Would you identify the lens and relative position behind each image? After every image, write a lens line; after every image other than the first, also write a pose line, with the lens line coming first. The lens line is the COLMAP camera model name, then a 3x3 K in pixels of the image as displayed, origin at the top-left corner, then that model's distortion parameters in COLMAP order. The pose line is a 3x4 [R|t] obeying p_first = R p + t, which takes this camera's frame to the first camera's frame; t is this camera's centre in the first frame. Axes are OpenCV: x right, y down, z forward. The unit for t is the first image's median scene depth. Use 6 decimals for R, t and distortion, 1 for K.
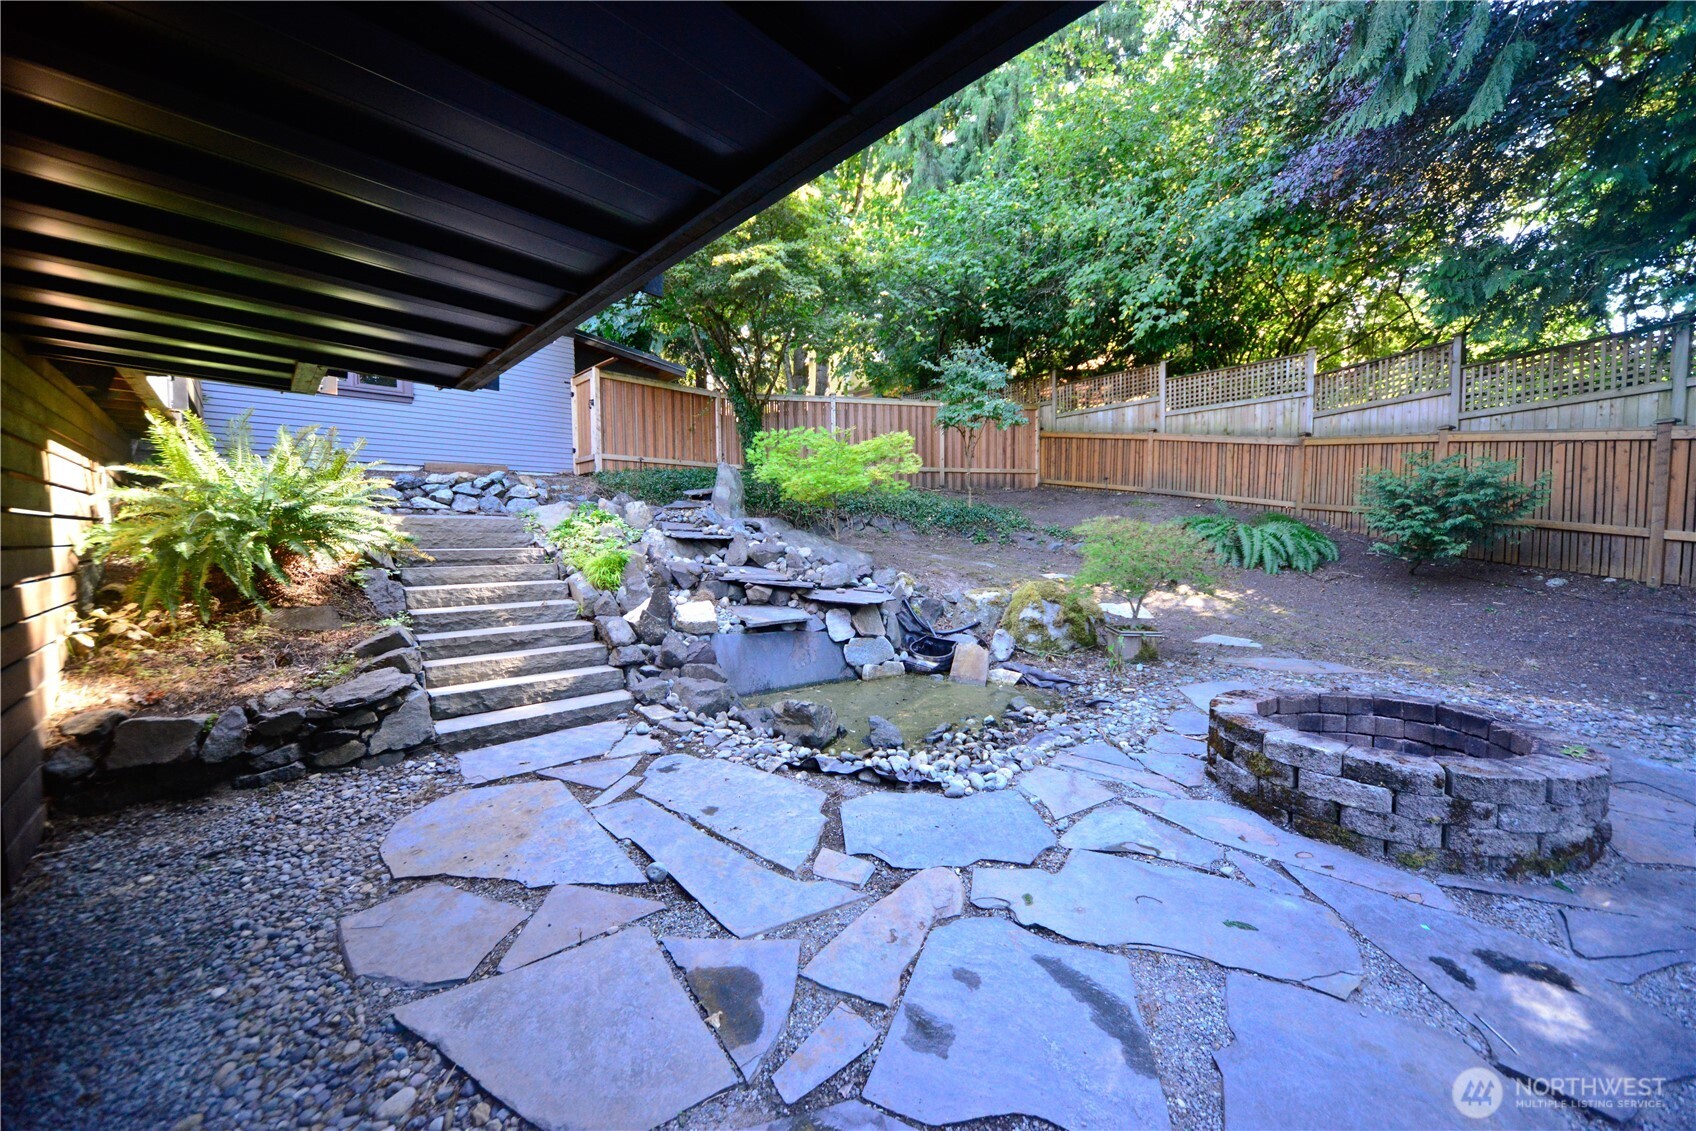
lens RADIAL K [[600.2, 0, 849.4], [0, 600.2, 563.2], [0, 0, 1]] dist [-0.005631, 0.000988]
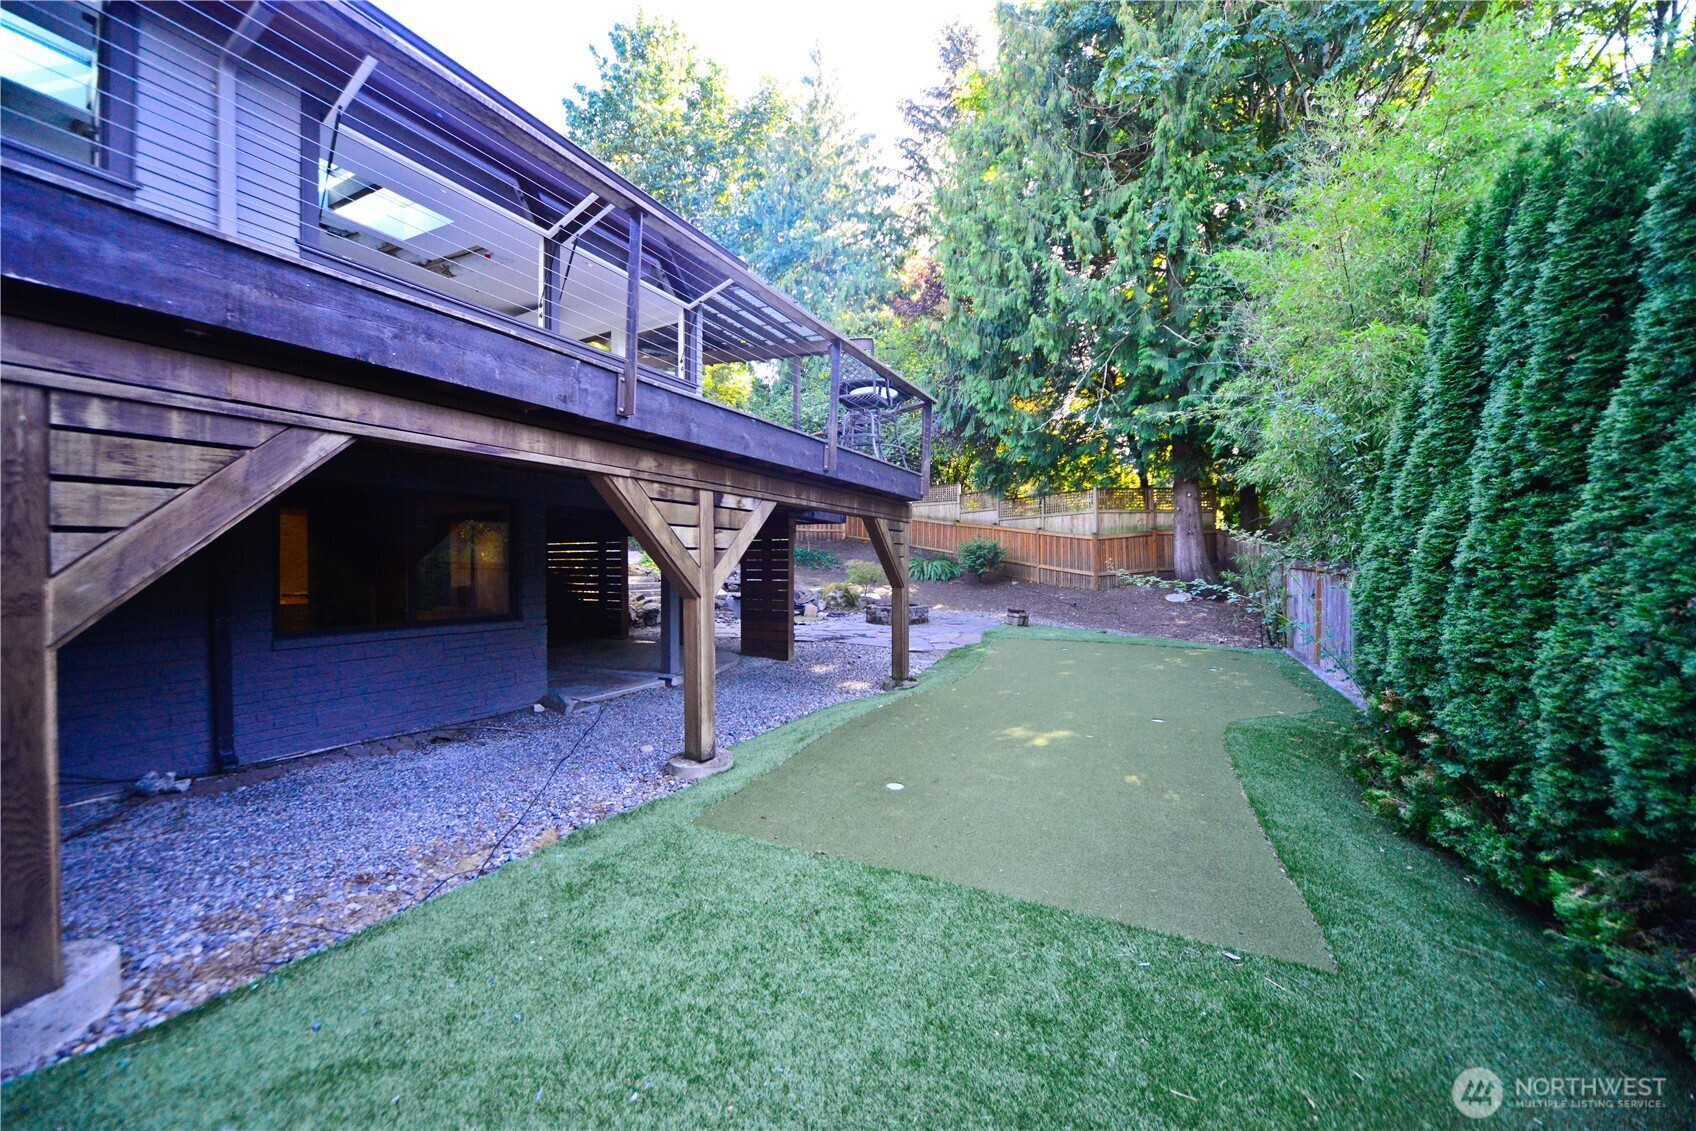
lens RADIAL K [[600.2, 0, 848.2], [0, 600.2, 569.5], [0, 0, 1]] dist [-0.005631, 0.000988]
pose [[0.965173, -0.008052, 0.261488, -0.318015], [0.021053, 0.998675, -0.046957, 0.092787], [-0.260763, 0.050827, 0.964064, -1.548713]]
